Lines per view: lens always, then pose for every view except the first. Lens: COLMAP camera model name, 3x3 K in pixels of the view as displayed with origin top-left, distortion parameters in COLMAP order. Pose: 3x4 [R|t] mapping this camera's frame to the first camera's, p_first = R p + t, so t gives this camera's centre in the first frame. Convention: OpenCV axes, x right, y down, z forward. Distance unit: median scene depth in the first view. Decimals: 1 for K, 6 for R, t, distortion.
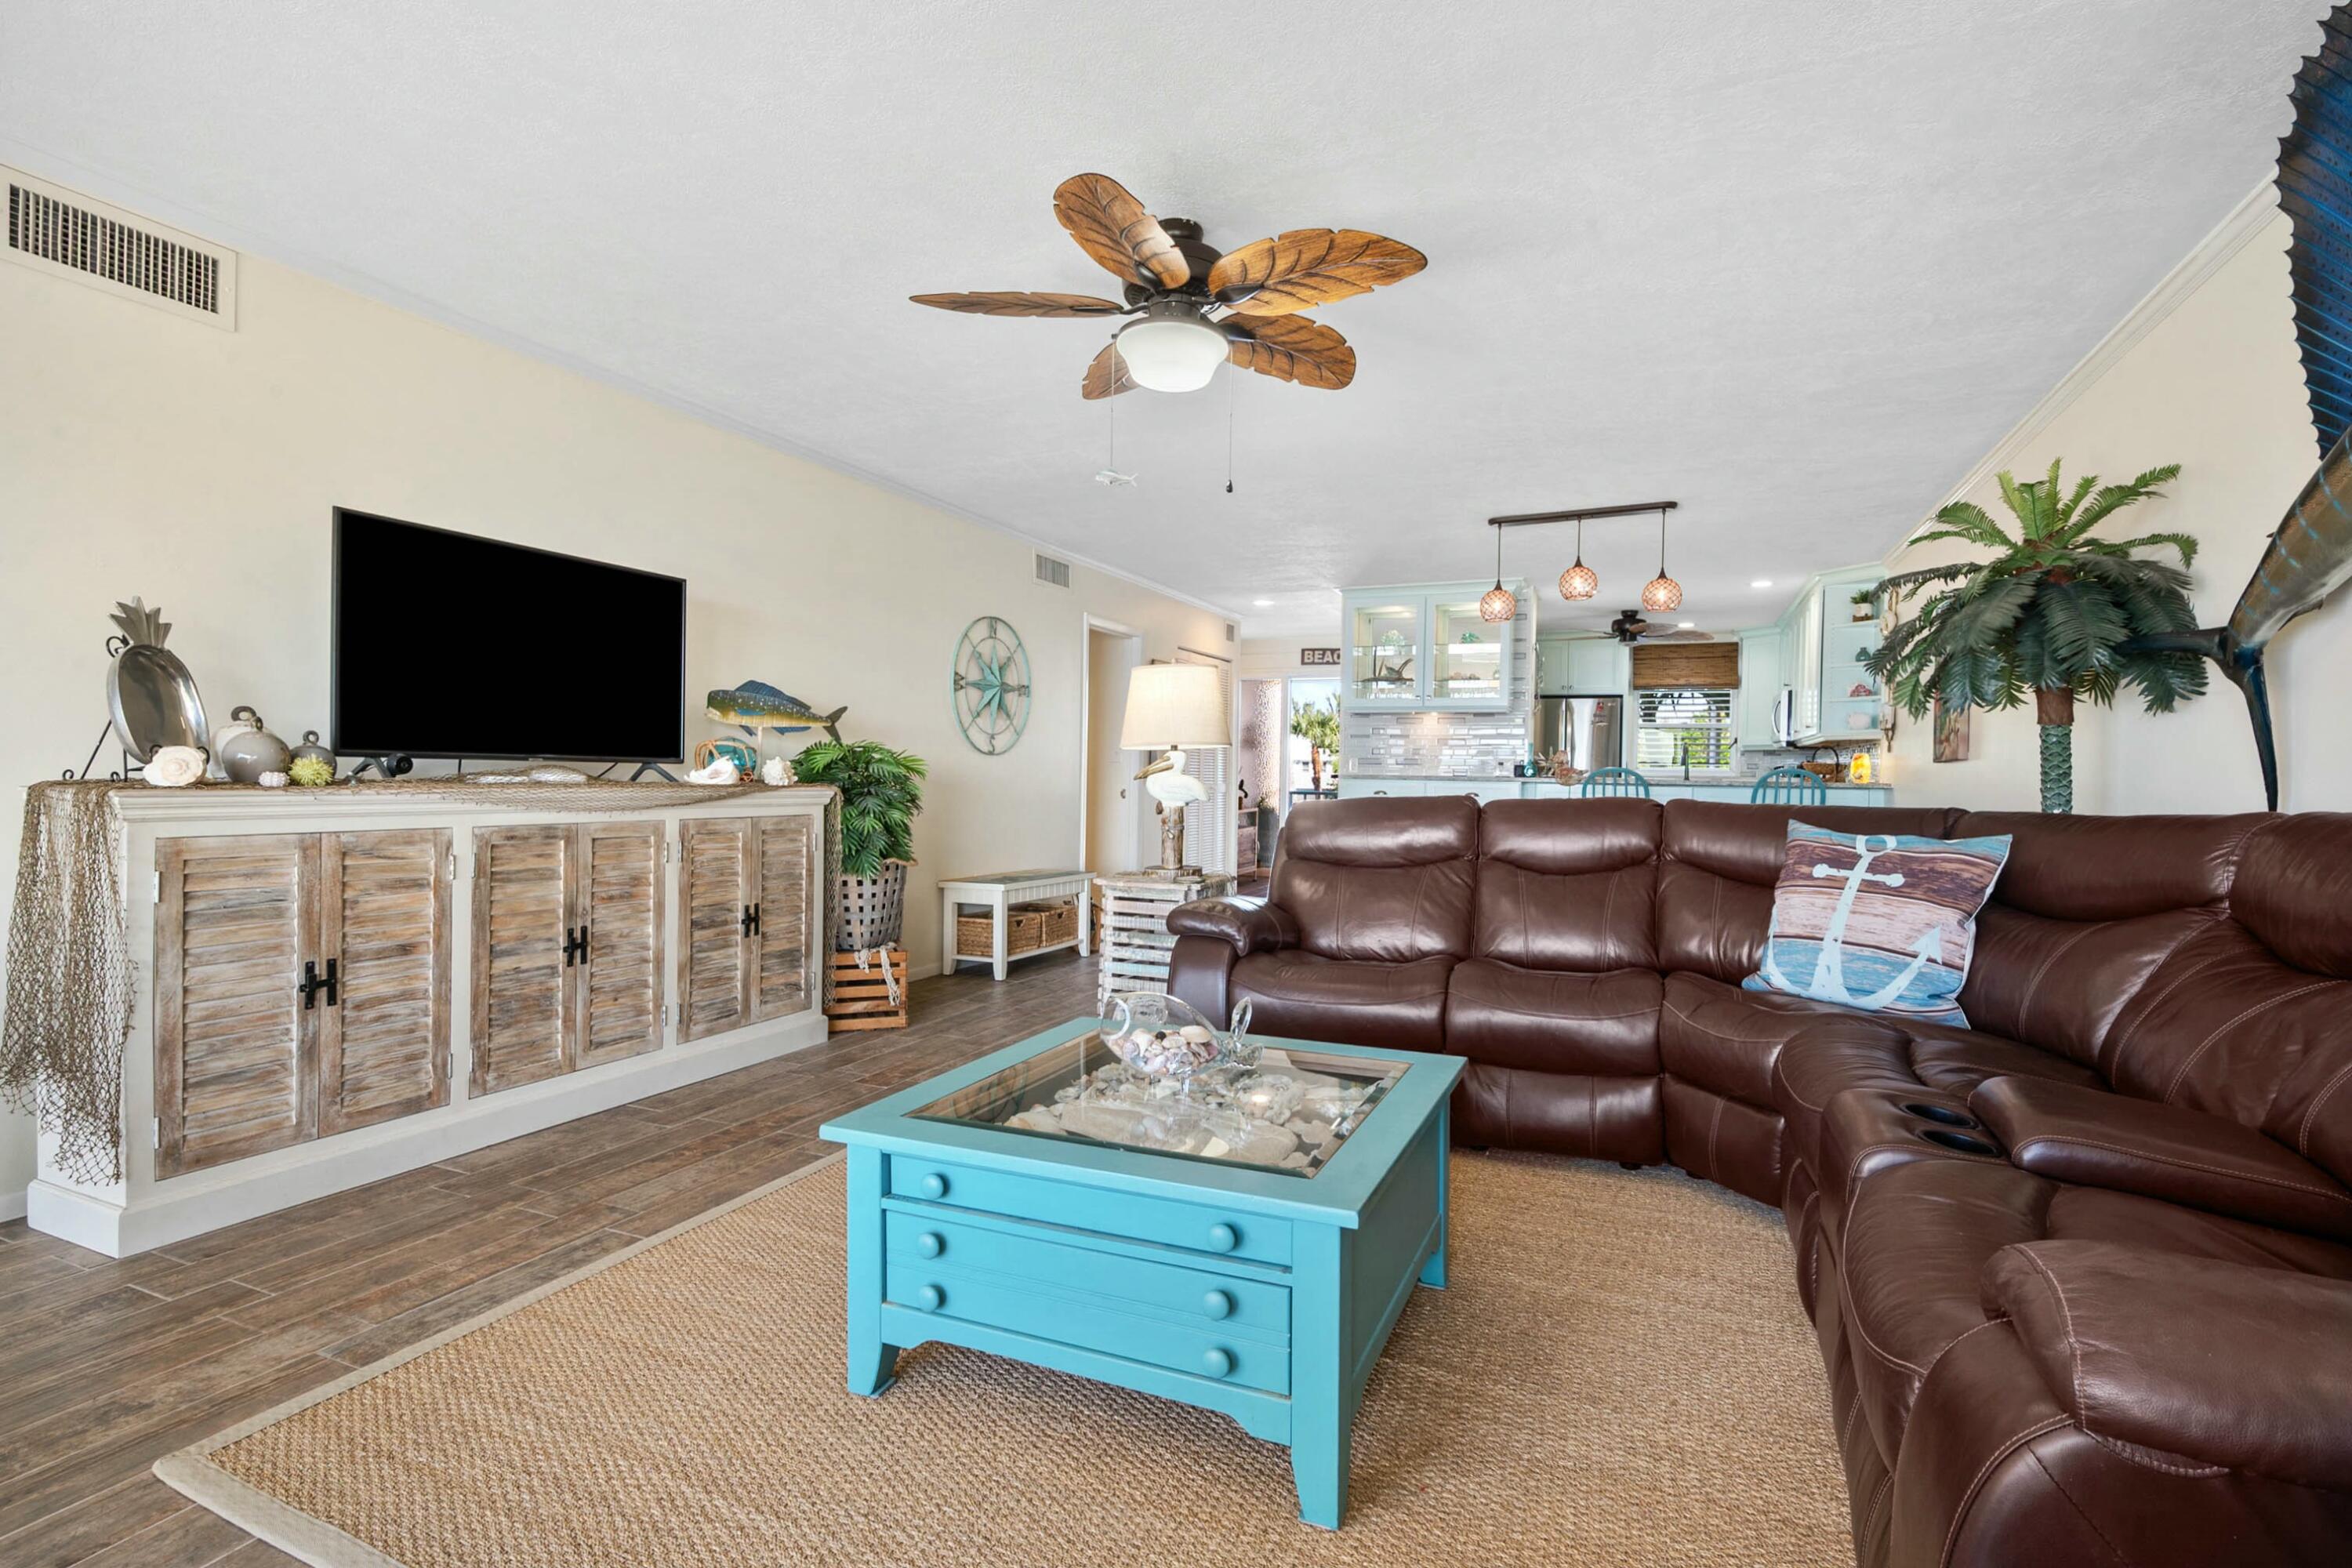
lens RADIAL K [[1056.0, 0, 1172.2], [0, 1056.0, 783.7], [0, 0, 1]] dist [-0.000294, -0.000664]
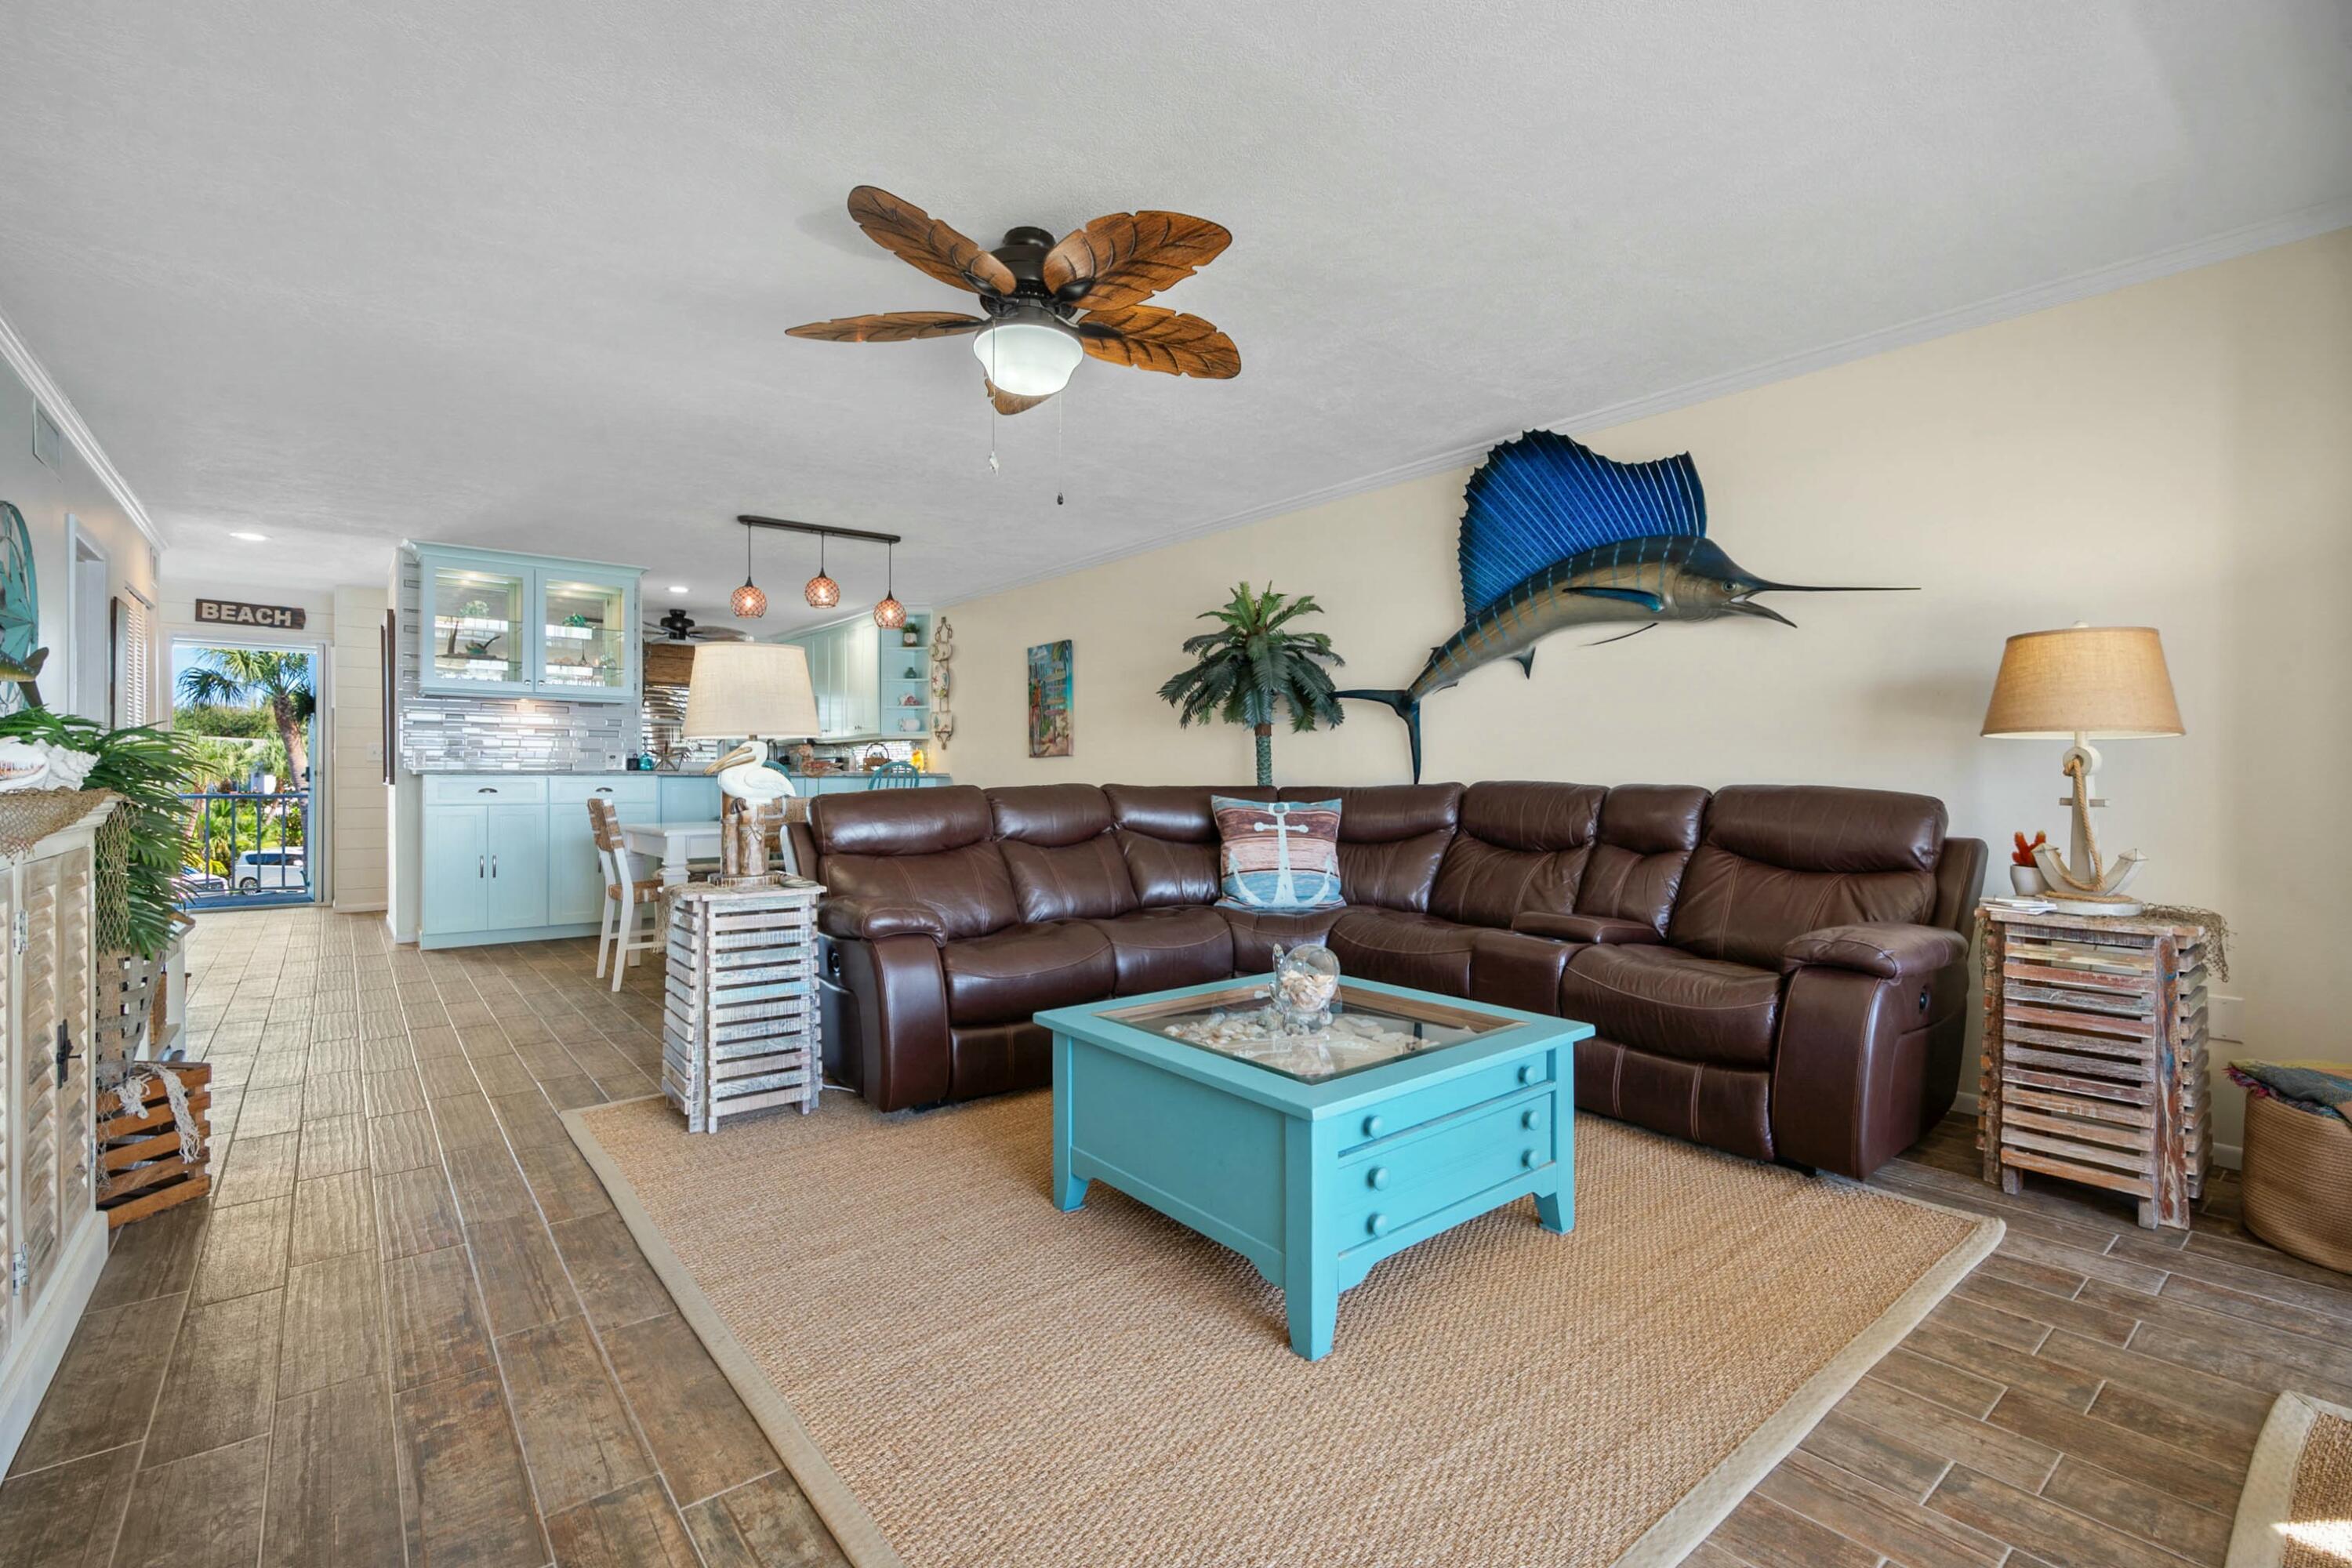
lens RADIAL K [[1056.0, 0, 1081.4], [0, 1056.0, 761.2], [0, 0, 1]] dist [-0.000294, -0.000664]
pose [[0.500872, 0.000206, 0.865521, -0.823047], [0.012417, 0.999895, -0.007424, -0.005778], [-0.865432, 0.014466, 0.500817, 0.418404]]
